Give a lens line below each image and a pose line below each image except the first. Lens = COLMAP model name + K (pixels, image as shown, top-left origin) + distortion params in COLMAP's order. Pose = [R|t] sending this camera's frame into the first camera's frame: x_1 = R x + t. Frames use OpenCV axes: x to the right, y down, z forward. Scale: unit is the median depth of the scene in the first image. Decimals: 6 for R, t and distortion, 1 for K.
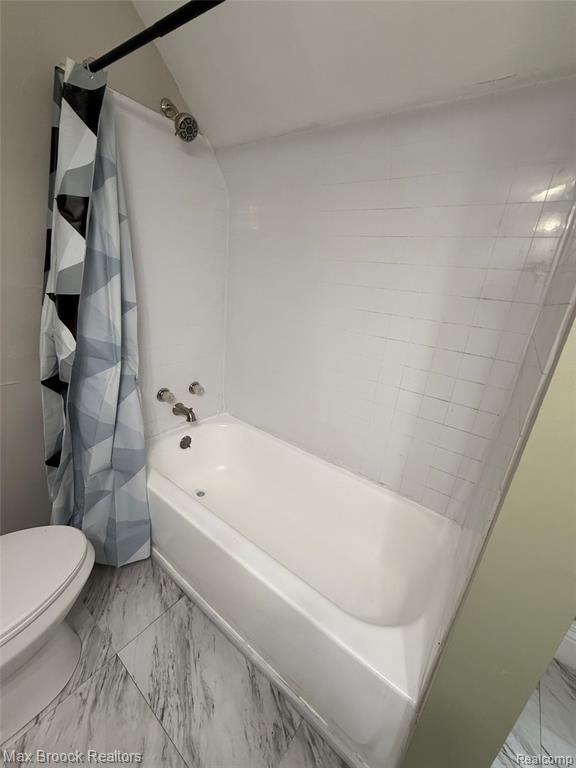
lens RADIAL K [[305.8, 0, 288.7], [0, 305.8, 382.1], [0, 0, 1]] dist [-0.000835, -0.000346]
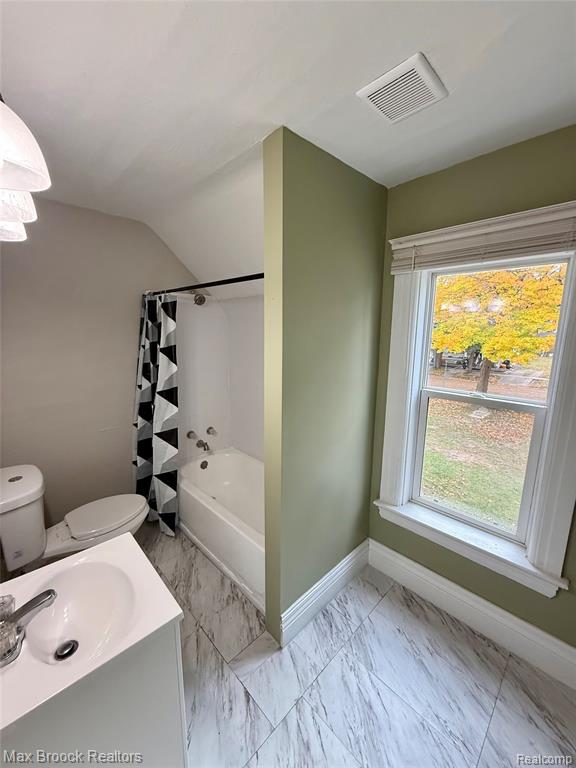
lens RADIAL K [[305.8, 0, 288.7], [0, 305.8, 382.1], [0, 0, 1]] dist [-0.000835, -0.000346]
pose [[0.985678, -0.060701, -0.157335, 0.548122], [0.032783, 0.984144, -0.174314, 0.090026], [0.165421, 0.166660, 0.972039, -0.814094]]
